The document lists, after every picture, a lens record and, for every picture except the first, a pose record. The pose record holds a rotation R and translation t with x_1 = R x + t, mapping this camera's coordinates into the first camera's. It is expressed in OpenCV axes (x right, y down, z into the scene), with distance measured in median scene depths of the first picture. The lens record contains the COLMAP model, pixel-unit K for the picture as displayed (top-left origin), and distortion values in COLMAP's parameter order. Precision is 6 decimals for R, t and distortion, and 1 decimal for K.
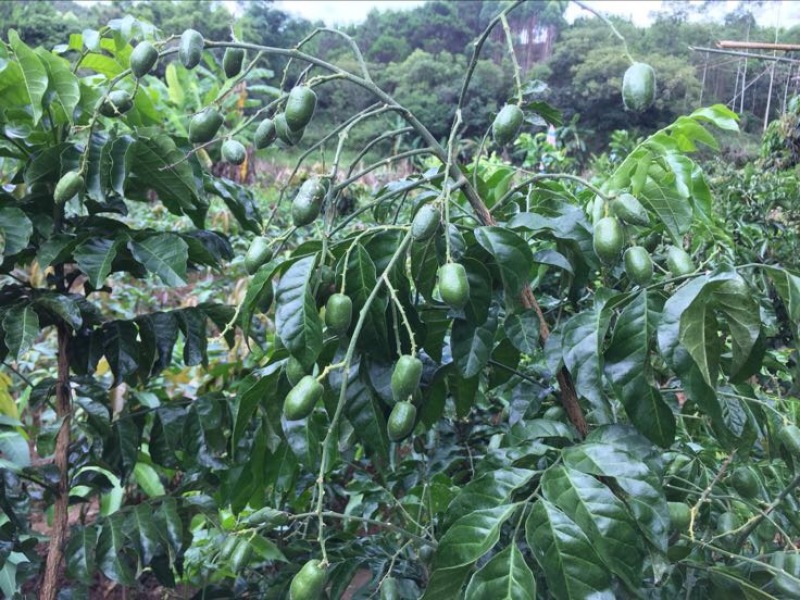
lens RADIAL K [[578.3, 0, 401.6], [0, 578.3, 302.8], [0, 0, 1]] dist [0.004094, 0.001146]
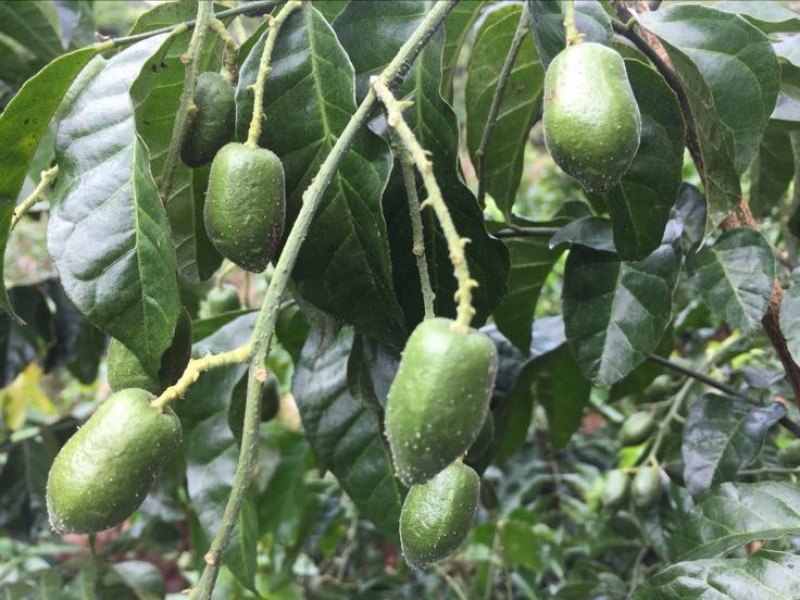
lens RADIAL K [[578.3, 0, 400.1], [0, 578.3, 295.3], [0, 0, 1]] dist [0.004094, 0.001146]
pose [[0.992654, -0.009035, -0.120649, 0.020698], [0.009493, 0.999950, 0.003216, 0.069081], [0.120614, -0.004337, 0.992690, 0.641387]]
